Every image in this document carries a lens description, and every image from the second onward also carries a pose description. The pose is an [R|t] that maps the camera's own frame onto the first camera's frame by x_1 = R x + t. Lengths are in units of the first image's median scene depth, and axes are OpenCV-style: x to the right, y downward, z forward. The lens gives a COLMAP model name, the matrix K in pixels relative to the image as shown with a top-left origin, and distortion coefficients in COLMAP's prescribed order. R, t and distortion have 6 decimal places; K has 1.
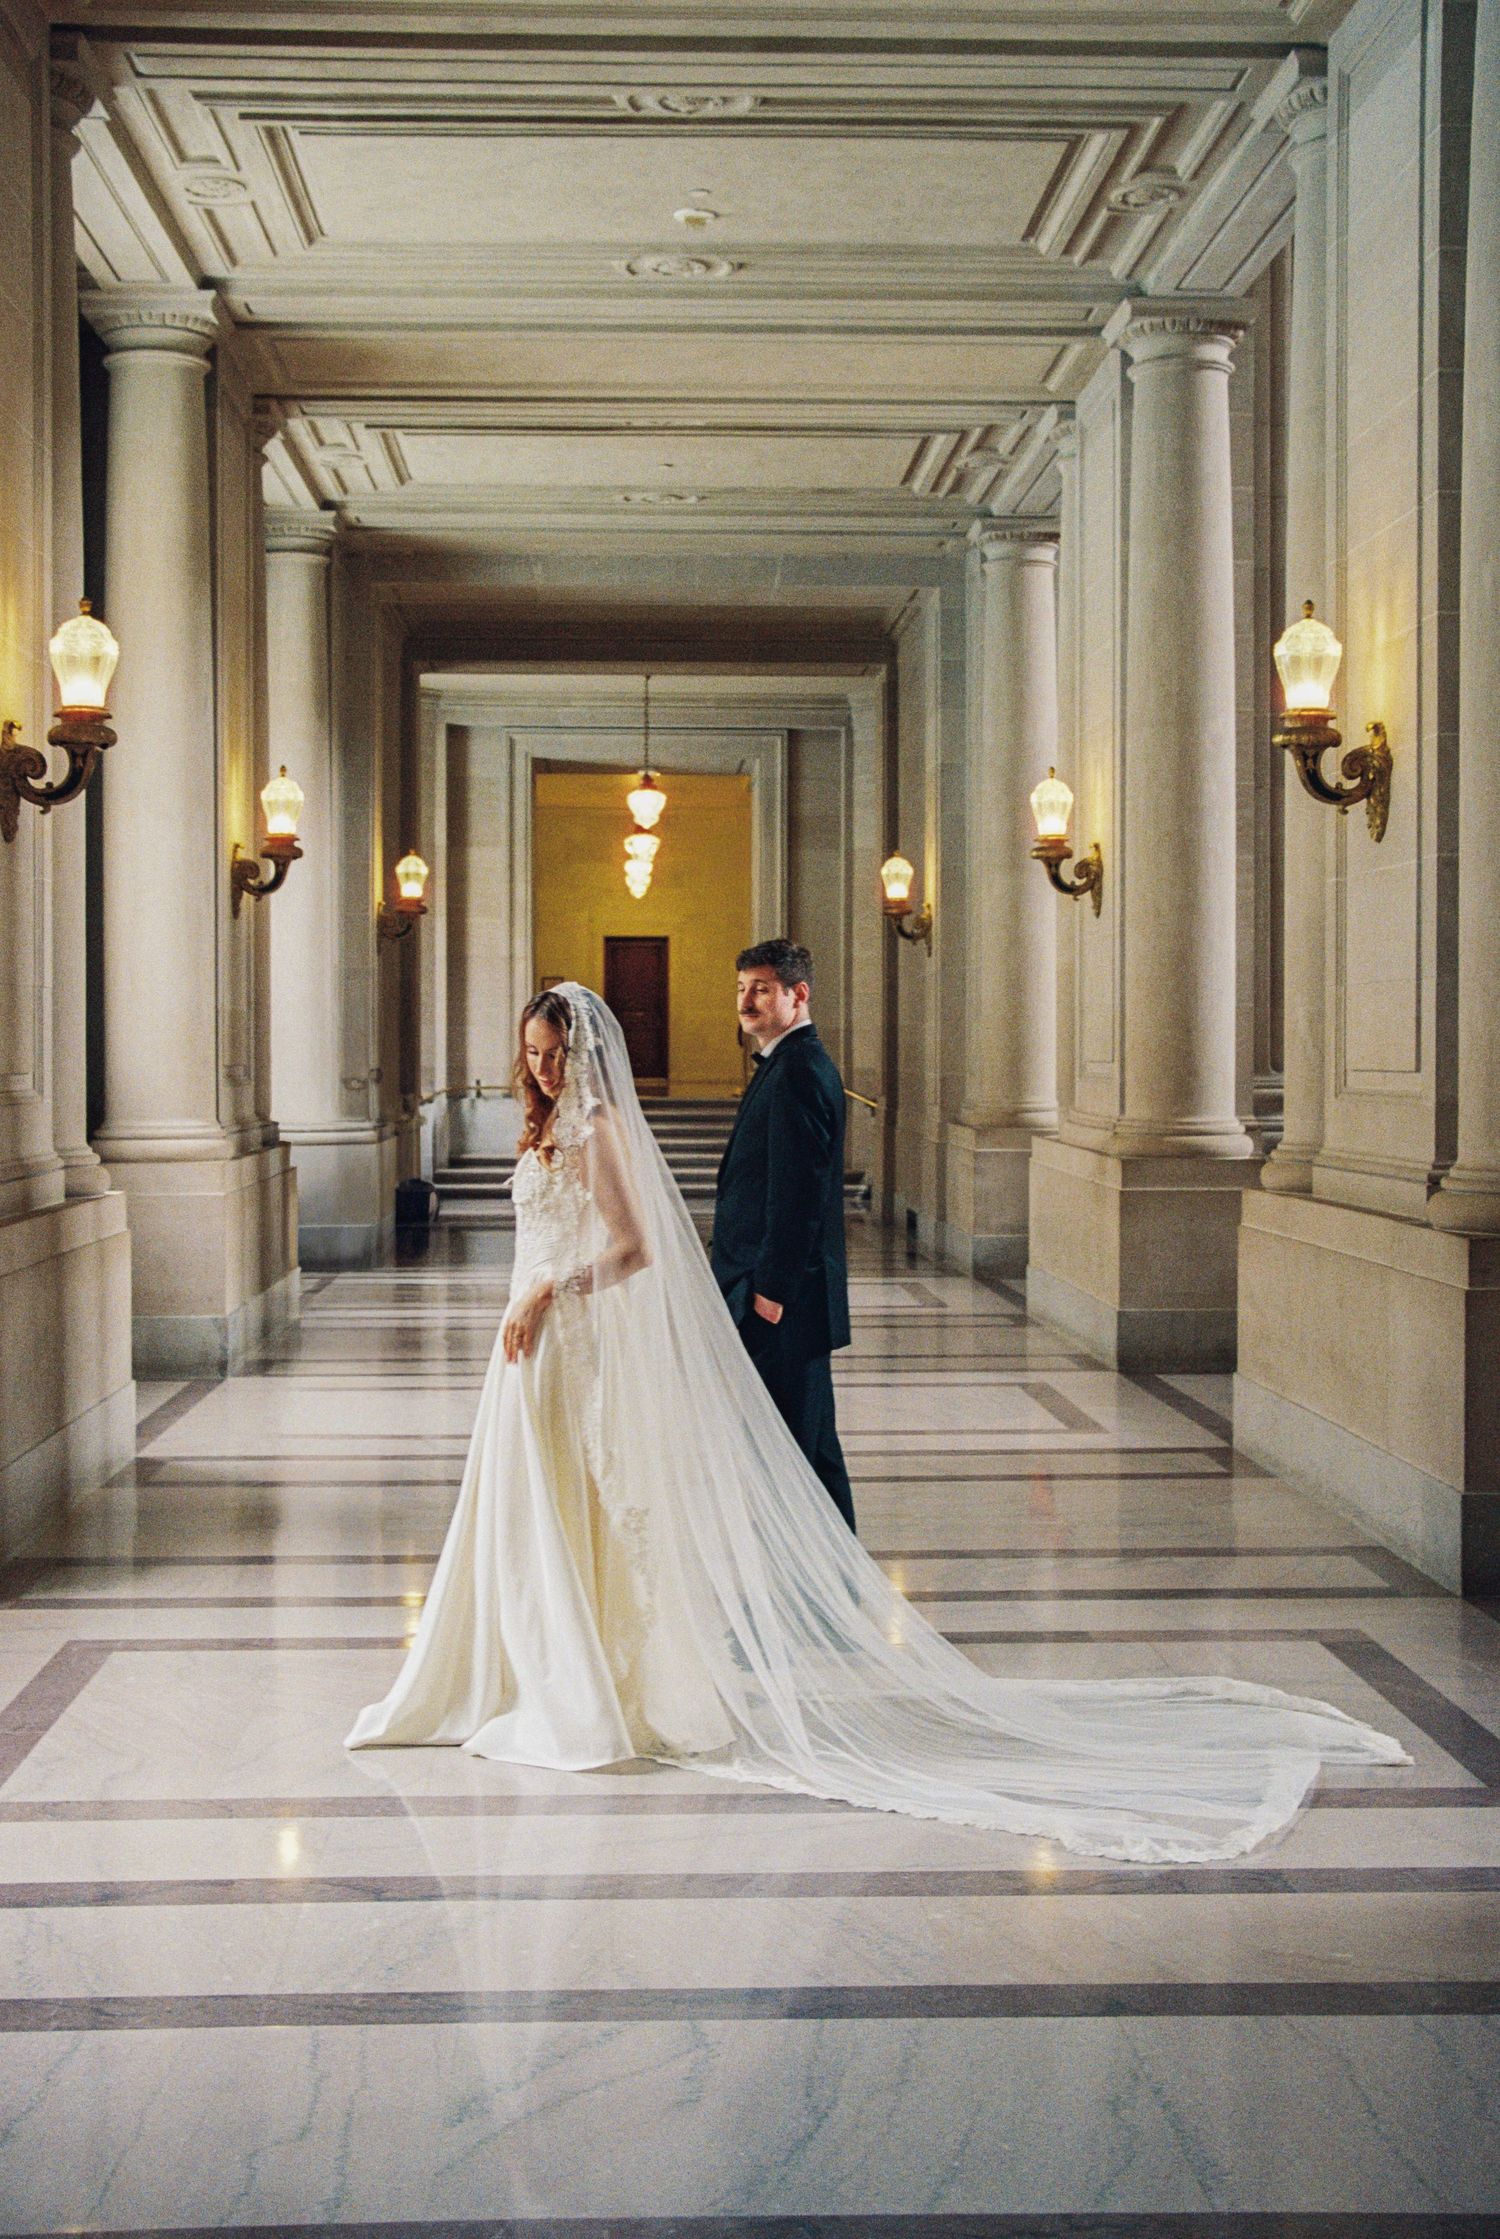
lens RADIAL K [[2985.9, 0, 743.4], [0, 2985.9, 1050.5], [0, 0, 1]] dist [-0.105188, 0.460213]
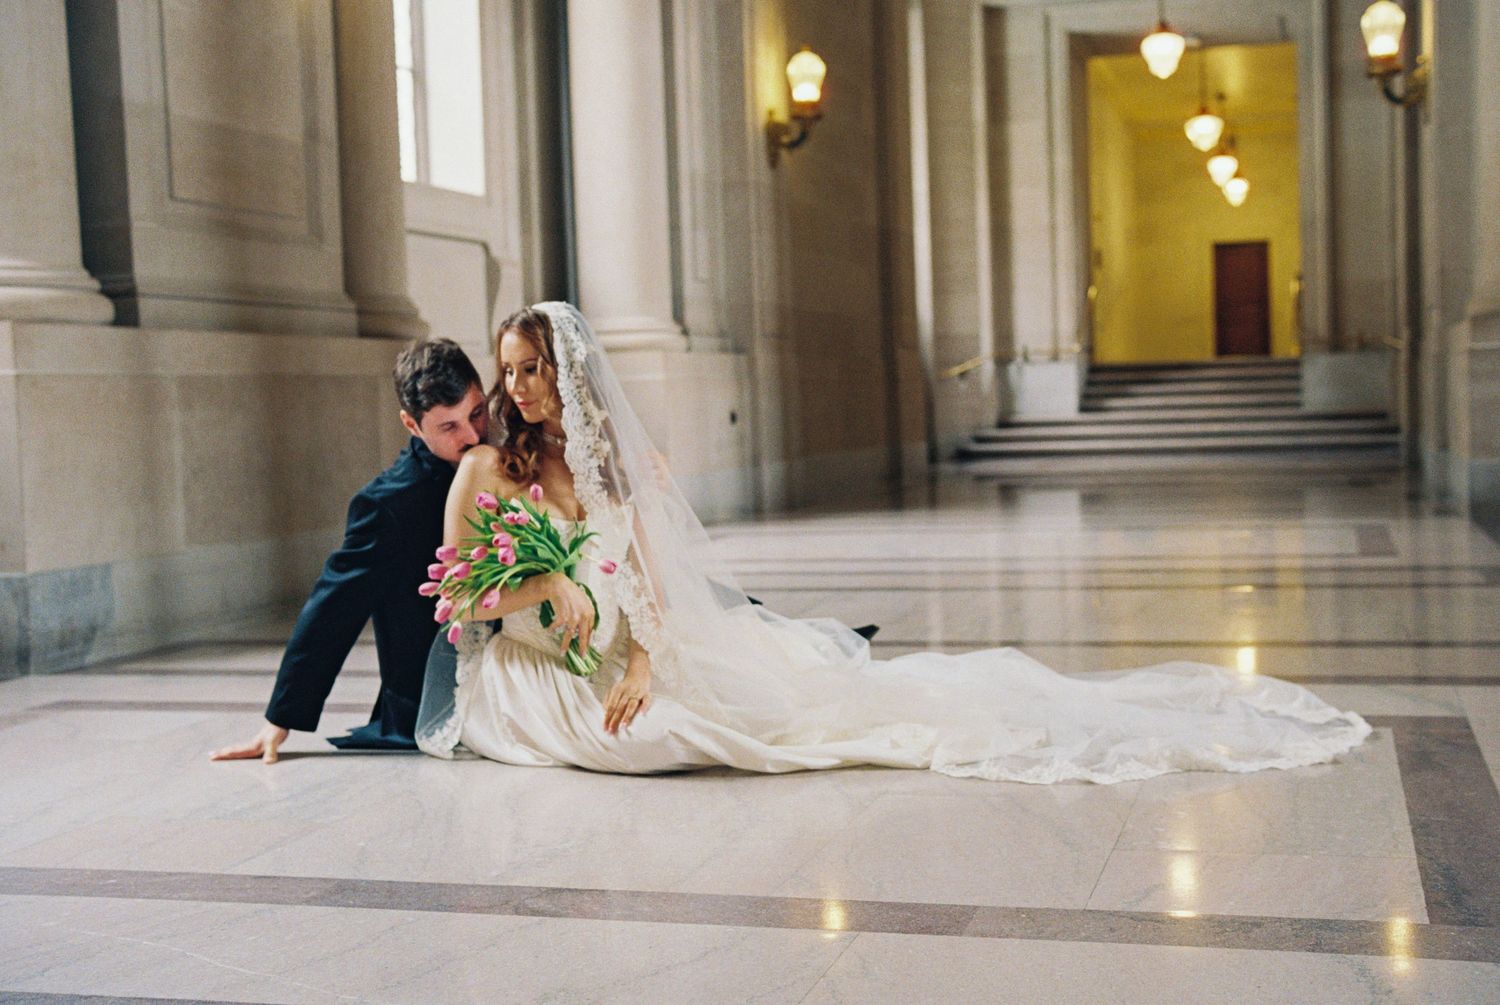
lens RADIAL K [[1800.7, 0, 794.2], [0, 1800.7, 502.4], [0, 0, 1]] dist [-0.002981, 0.013892]
pose [[0.939722, -0.014334, -0.341638, 0.091858], [0.032297, 0.998375, 0.046950, 0.058317], [0.340410, -0.055154, 0.938658, 0.662850]]
